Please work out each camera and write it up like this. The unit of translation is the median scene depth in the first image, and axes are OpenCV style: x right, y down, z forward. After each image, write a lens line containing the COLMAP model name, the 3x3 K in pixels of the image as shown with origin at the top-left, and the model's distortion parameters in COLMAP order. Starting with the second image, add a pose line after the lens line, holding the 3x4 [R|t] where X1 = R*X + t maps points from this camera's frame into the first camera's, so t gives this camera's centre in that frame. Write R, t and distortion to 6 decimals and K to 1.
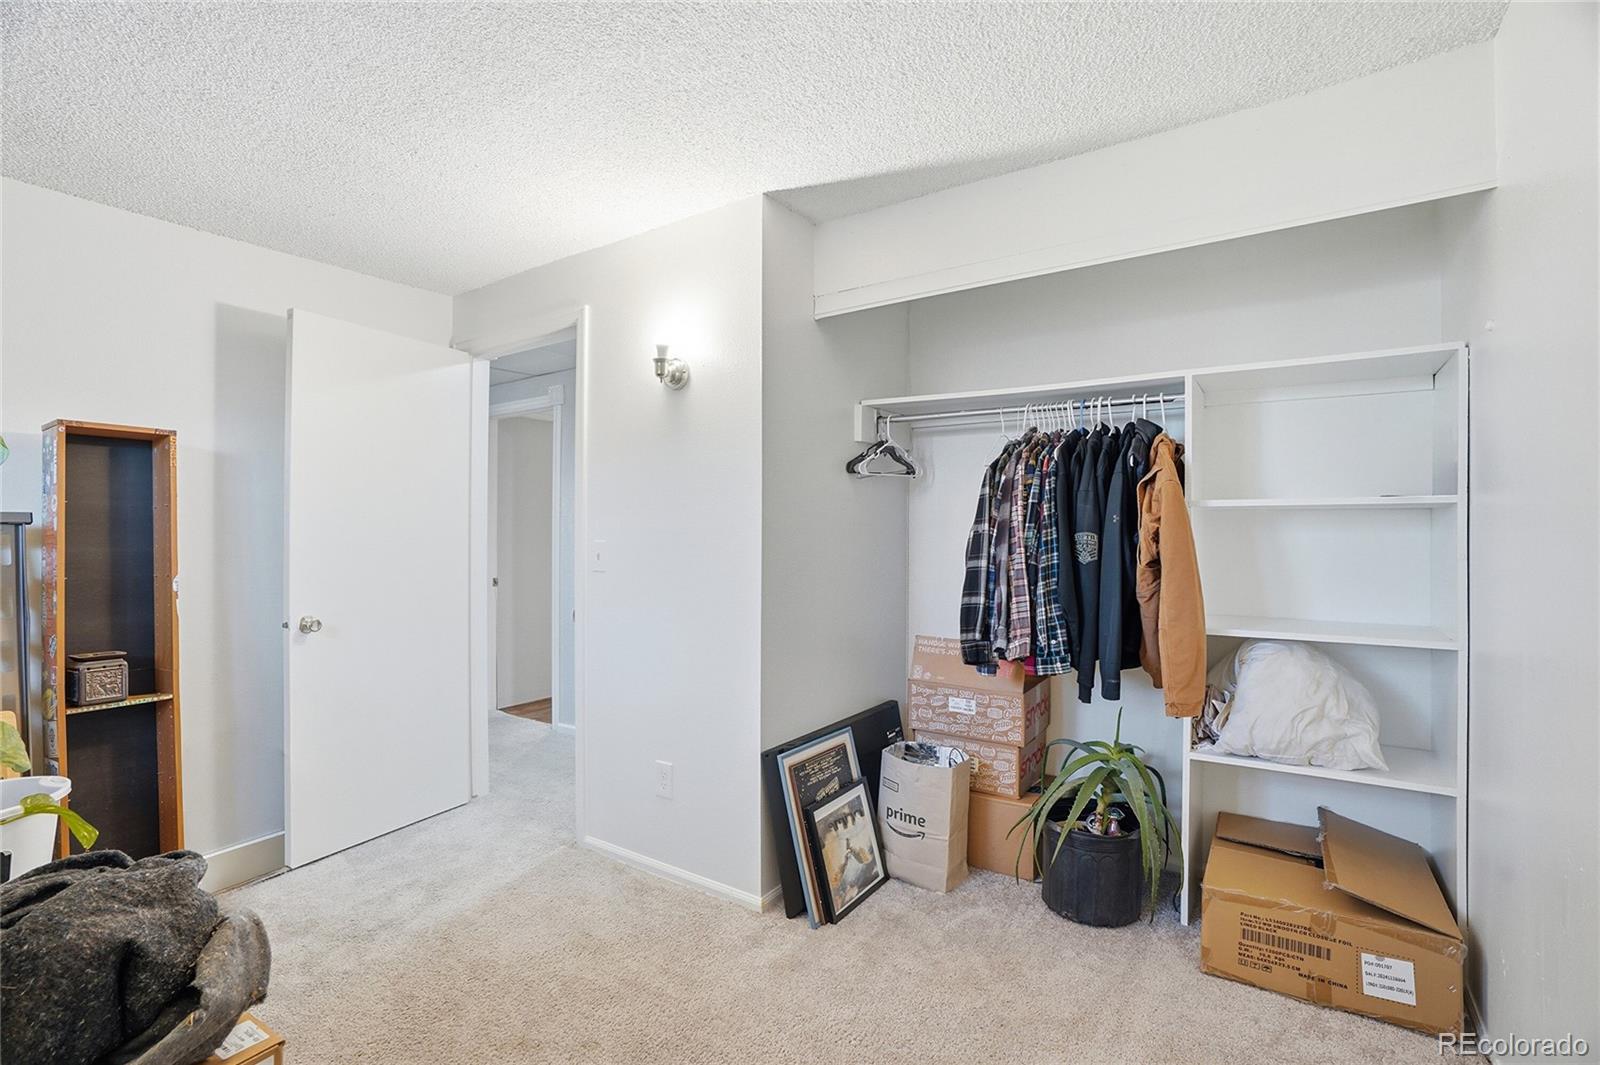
lens RADIAL K [[743.8, 0, 800.0], [0, 743.8, 532.5], [0, 0, 1]] dist [-0.076202, 0.030052]
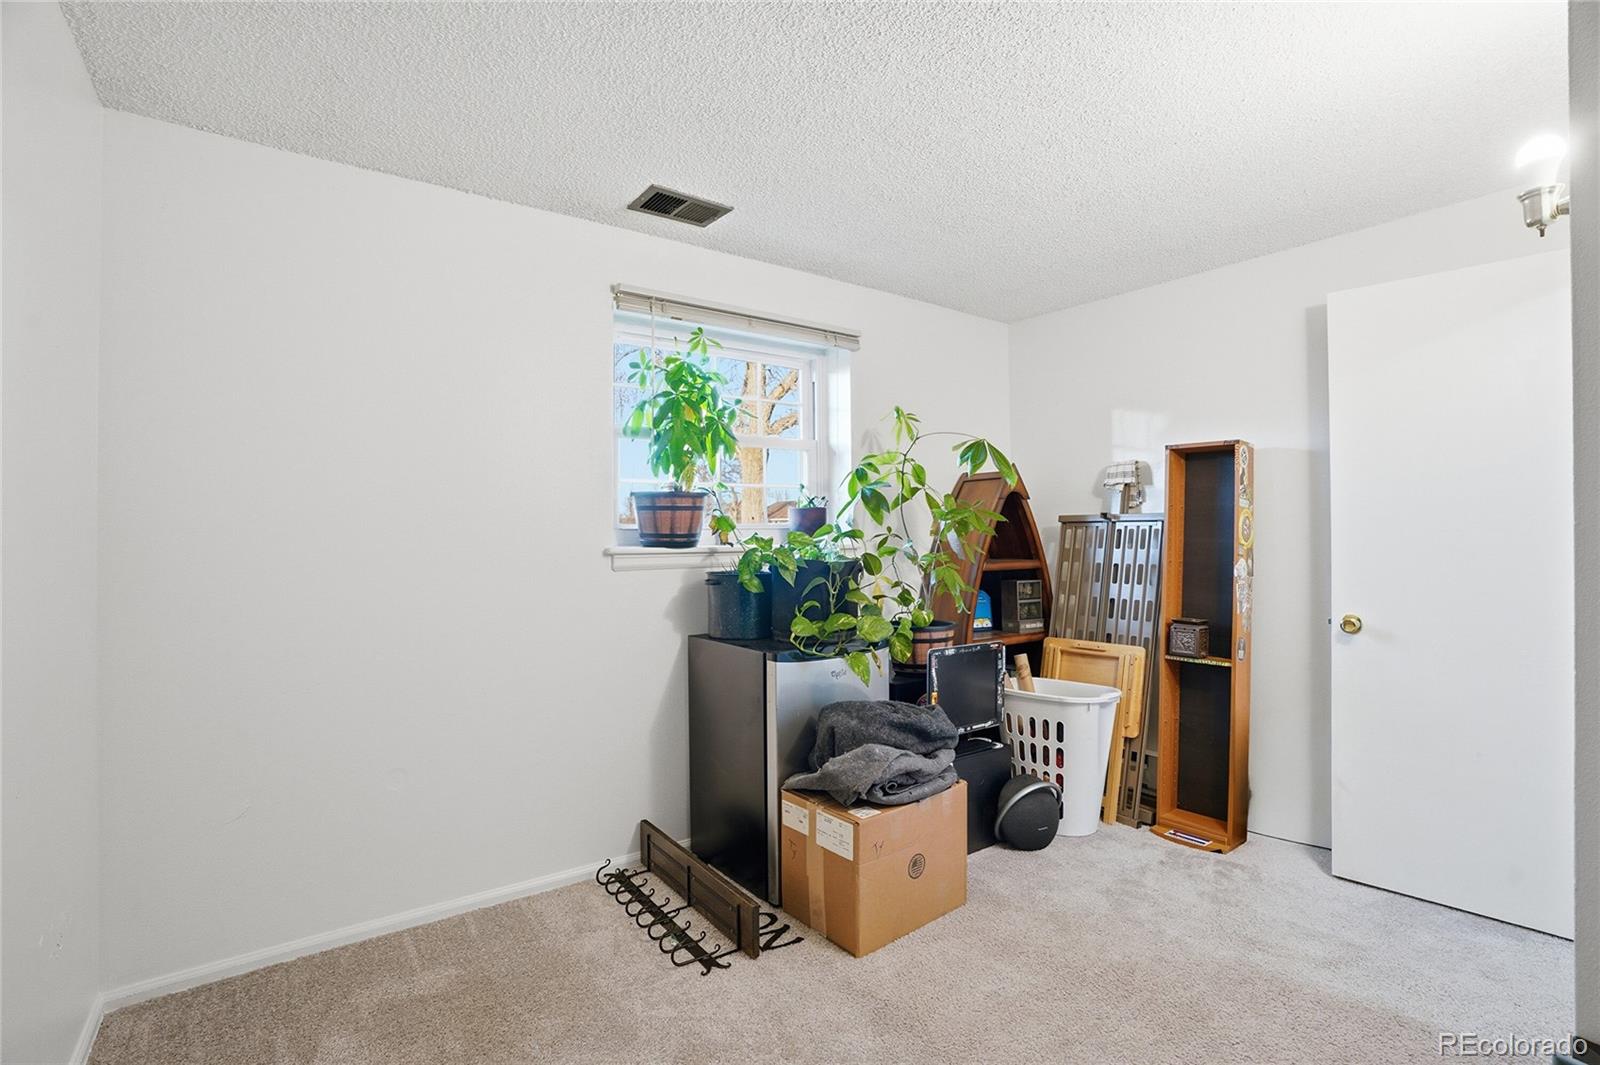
lens RADIAL K [[743.8, 0, 800.0], [0, 743.8, 532.5], [0, 0, 1]] dist [-0.076202, 0.030052]
pose [[-0.345897, 0.001426, -0.938271, 0.486608], [0.007401, 0.999972, -0.001209, 0.006849], [0.938243, -0.007362, -0.345898, 0.737902]]
